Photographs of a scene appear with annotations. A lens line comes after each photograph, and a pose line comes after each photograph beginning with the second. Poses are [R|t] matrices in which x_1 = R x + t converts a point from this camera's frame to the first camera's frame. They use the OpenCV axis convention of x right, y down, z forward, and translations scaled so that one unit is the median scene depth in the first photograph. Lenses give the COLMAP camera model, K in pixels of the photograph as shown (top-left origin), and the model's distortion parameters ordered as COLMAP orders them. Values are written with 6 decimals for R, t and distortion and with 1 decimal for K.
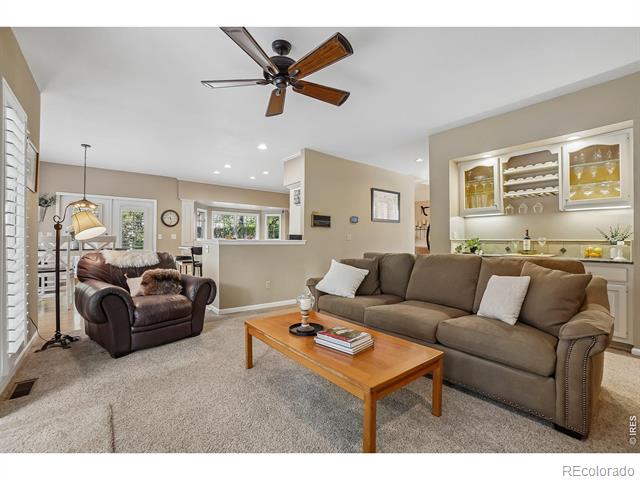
lens RADIAL K [[273.9, 0, 311.7], [0, 273.9, 238.8], [0, 0, 1]] dist [-0.015573, 0.000050]
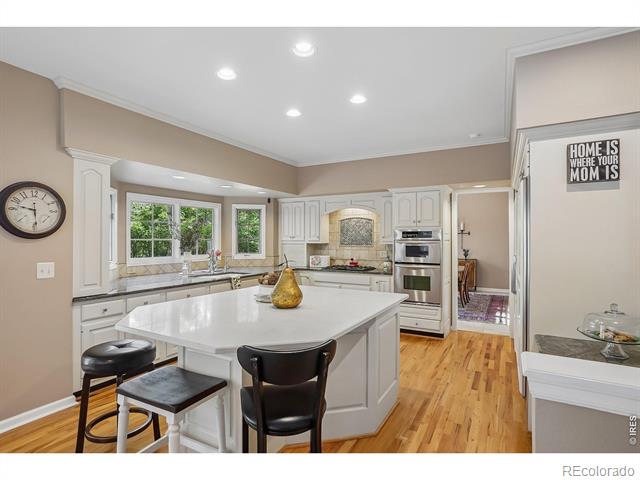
lens RADIAL K [[334.8, 0, 322.0], [0, 334.8, 234.8], [0, 0, 1]] dist [-0.024381, 0.000586]
pose [[0.916616, -0.002287, 0.399763, -0.292611], [0.004175, 0.999984, -0.003852, -0.035943], [-0.399748, 0.005200, 0.916610, 0.426804]]
